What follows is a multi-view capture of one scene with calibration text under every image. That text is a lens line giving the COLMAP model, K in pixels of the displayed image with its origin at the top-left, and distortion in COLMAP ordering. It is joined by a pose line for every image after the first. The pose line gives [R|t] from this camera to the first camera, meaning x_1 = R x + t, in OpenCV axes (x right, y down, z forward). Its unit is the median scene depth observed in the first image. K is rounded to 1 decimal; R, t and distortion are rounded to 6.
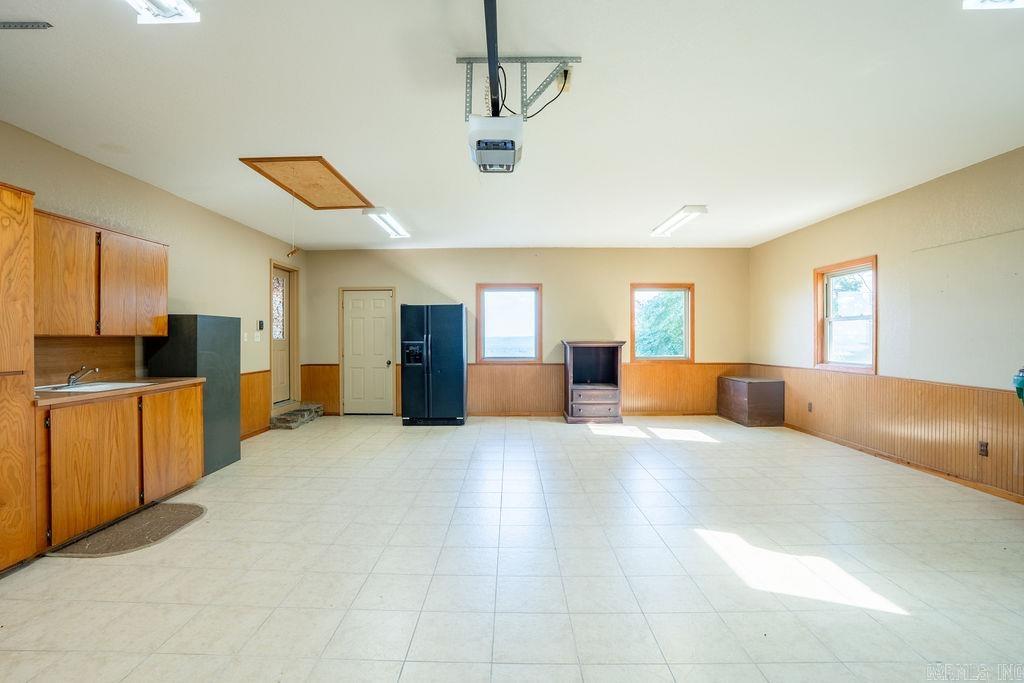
lens RADIAL K [[449.8, 0, 506.2], [0, 449.8, 338.1], [0, 0, 1]] dist [-0.017635, -0.000235]
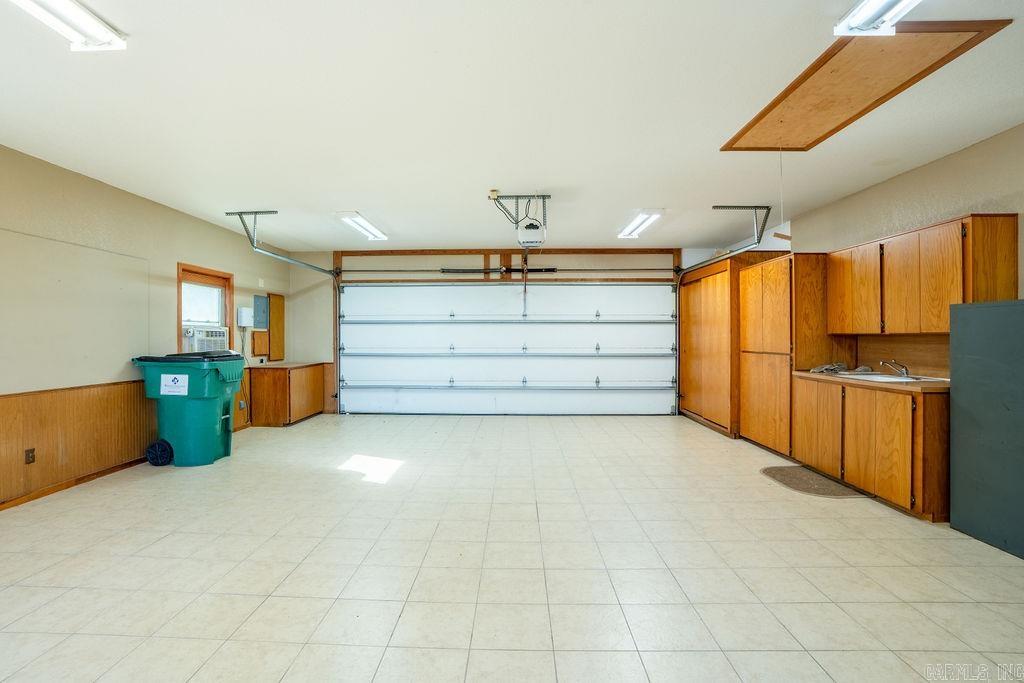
lens RADIAL K [[449.8, 0, 506.2], [0, 449.8, 338.1], [0, 0, 1]] dist [-0.017635, -0.000235]
pose [[-0.999876, 0.004366, 0.015131, 0.041105], [0.004490, 0.999957, 0.008162, -0.008367], [-0.015095, 0.008229, -0.999852, 2.155324]]
